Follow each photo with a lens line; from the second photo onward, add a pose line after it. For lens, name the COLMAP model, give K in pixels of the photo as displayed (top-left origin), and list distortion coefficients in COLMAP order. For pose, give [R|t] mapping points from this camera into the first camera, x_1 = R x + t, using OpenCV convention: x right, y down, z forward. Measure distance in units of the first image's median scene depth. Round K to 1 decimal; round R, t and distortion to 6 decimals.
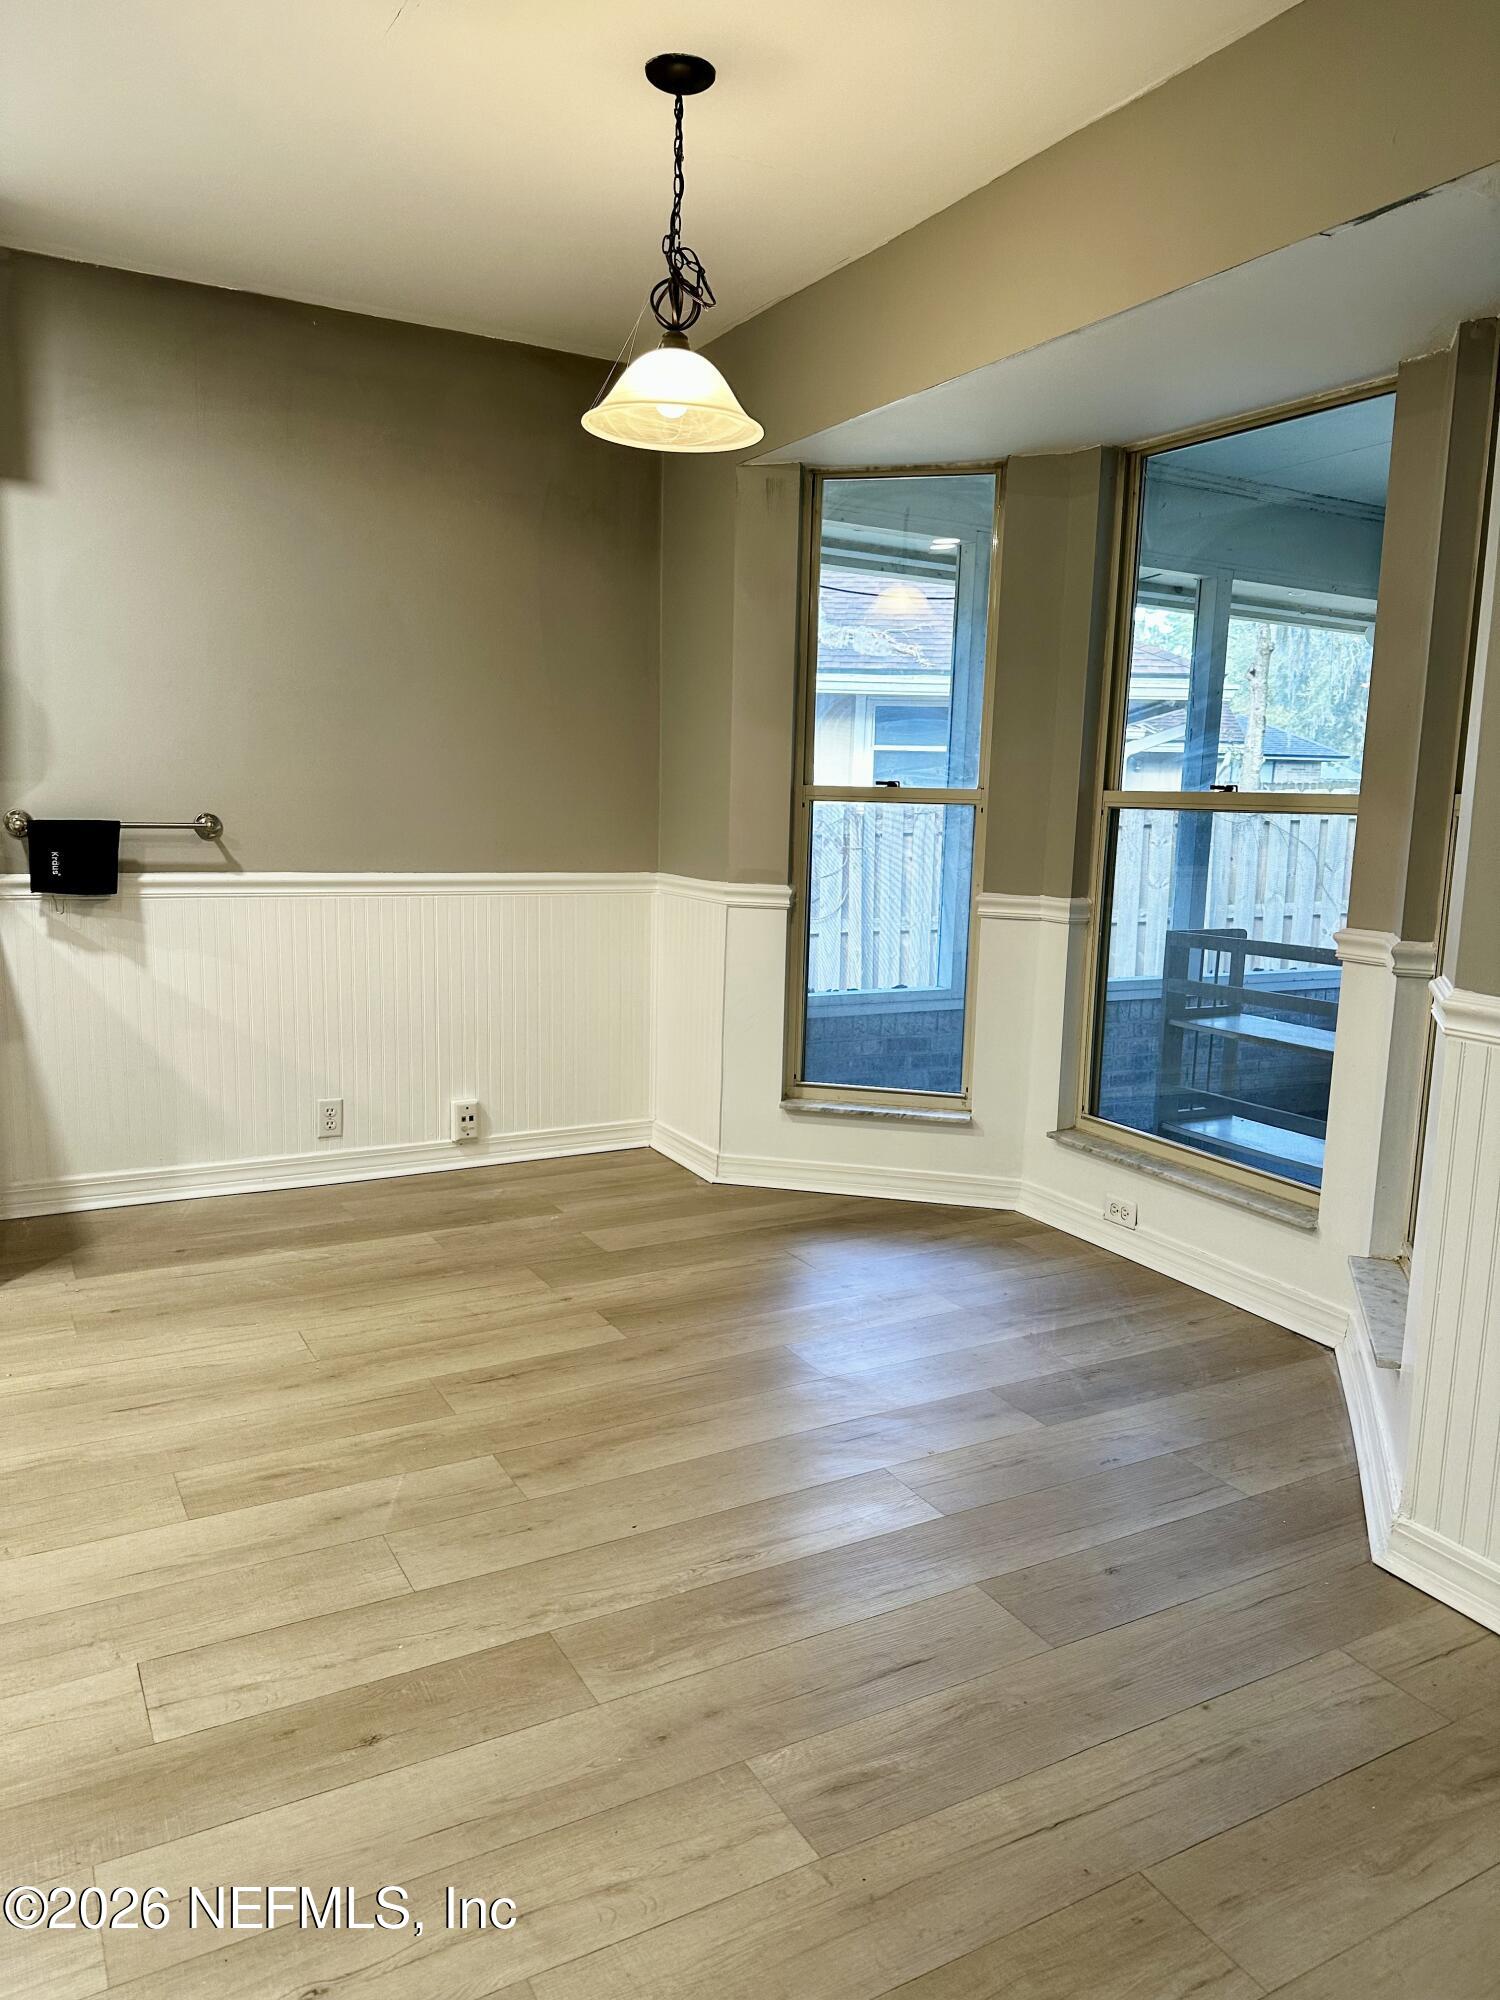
lens RADIAL K [[1388.6, 0, 755.1], [0, 1388.6, 1008.4], [0, 0, 1]] dist [0.150403, -0.303991]
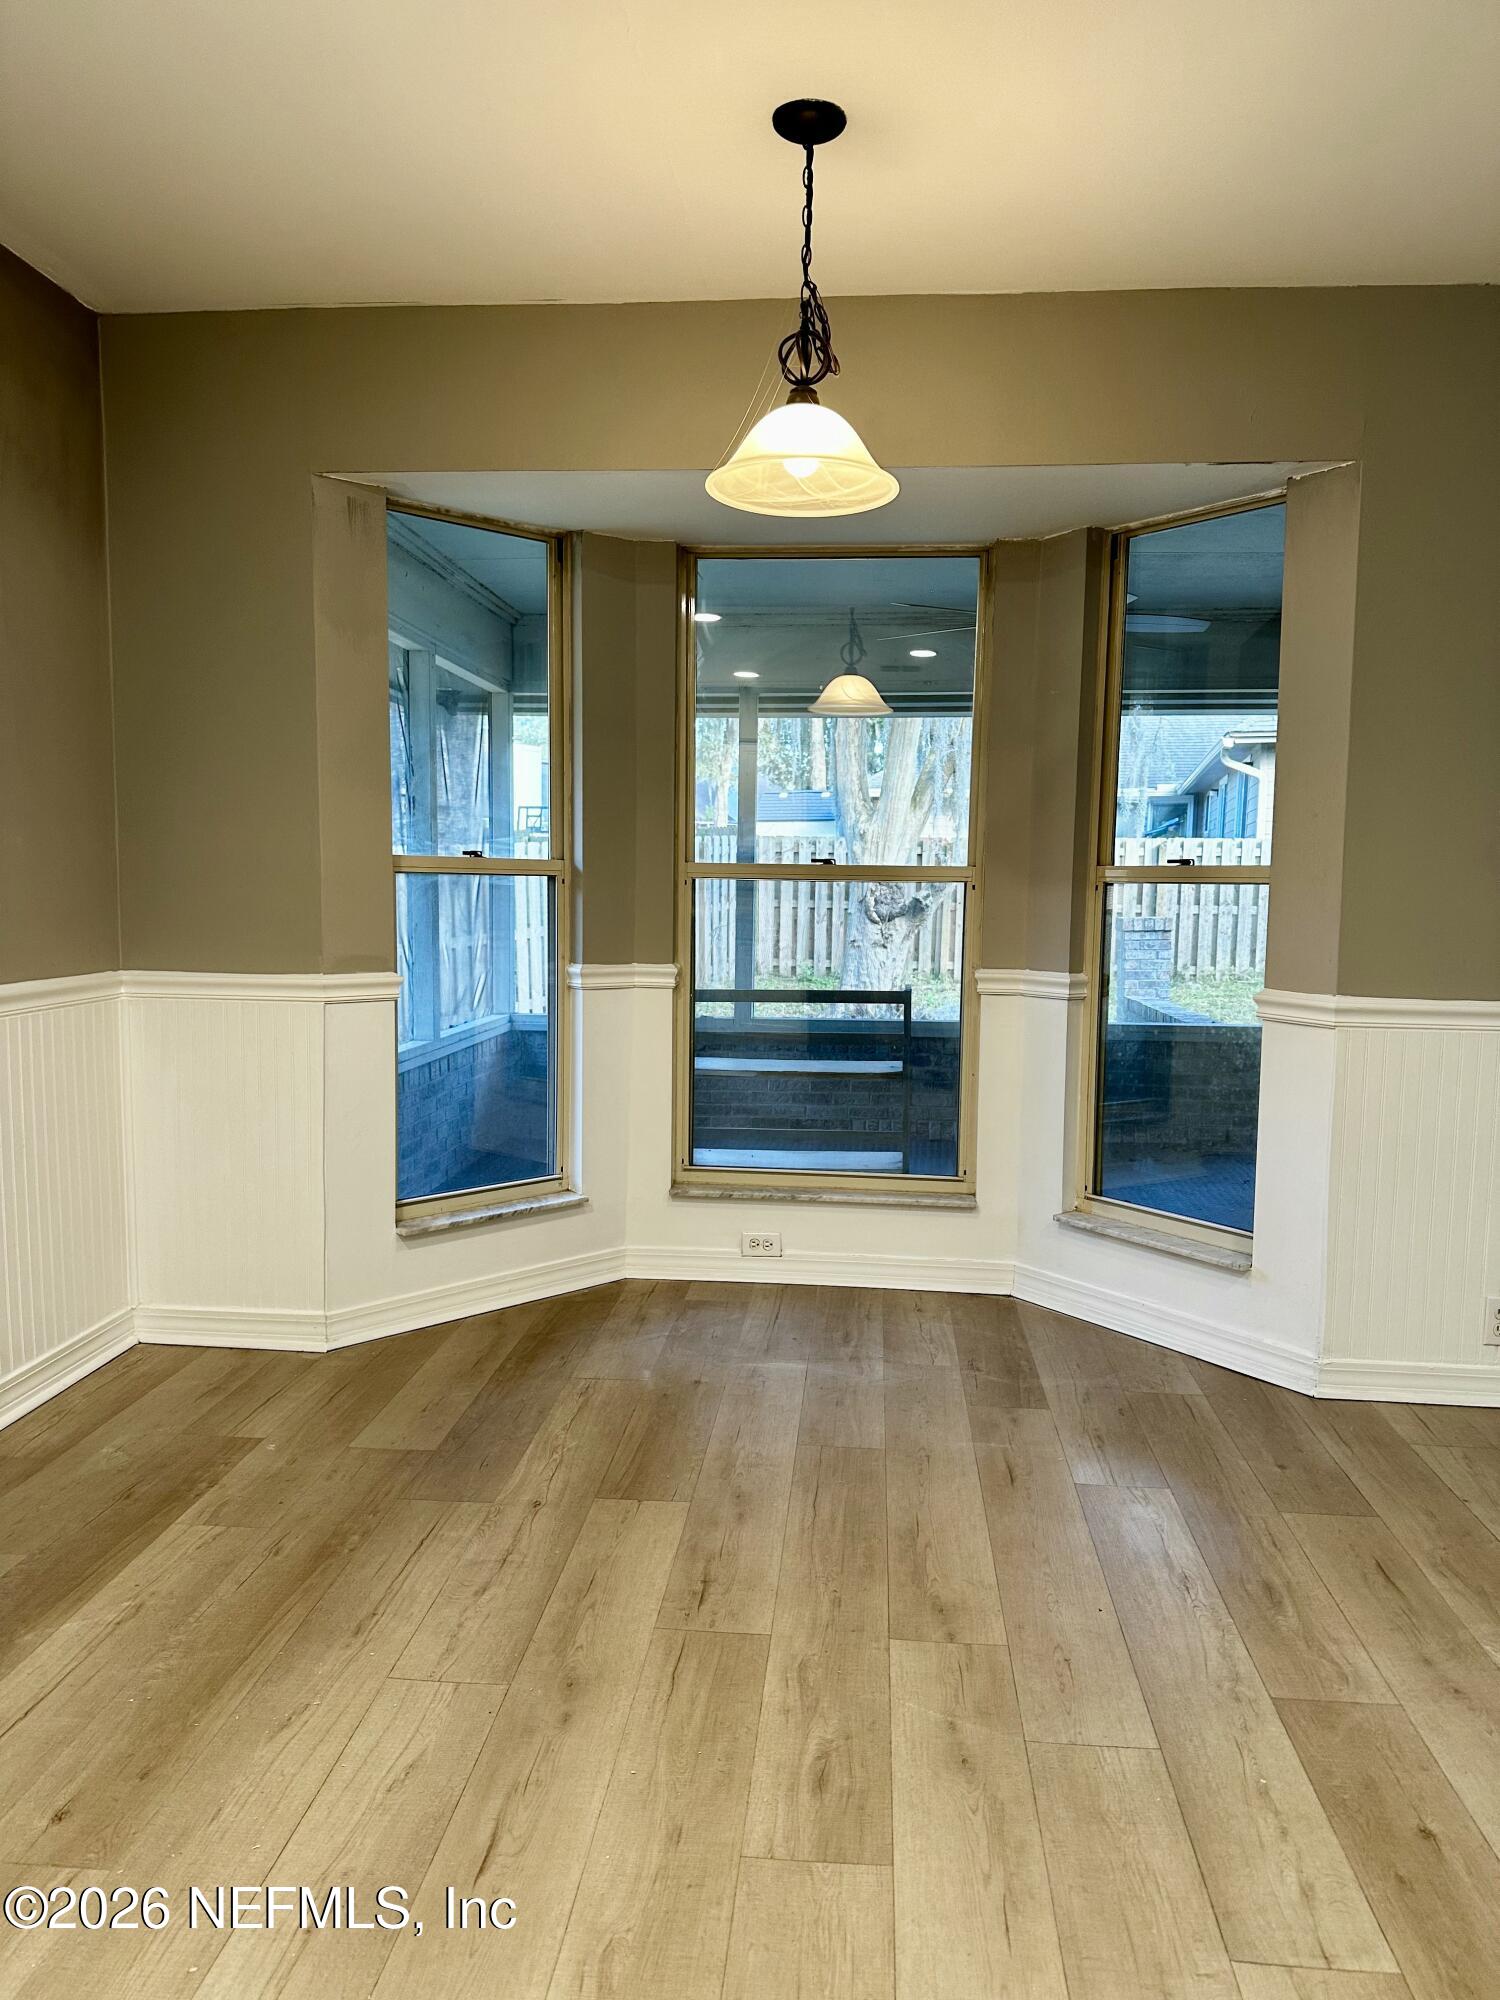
lens RADIAL K [[1410.5, 0, 750.0], [0, 1410.5, 1000.0], [0, 0, 1]] dist [0.120154, -0.167971]
pose [[0.559939, -0.094235, 0.823157, -0.630915], [0.130850, 0.991101, 0.024452, -0.071449], [-0.818136, 0.094018, 0.567287, 0.365160]]
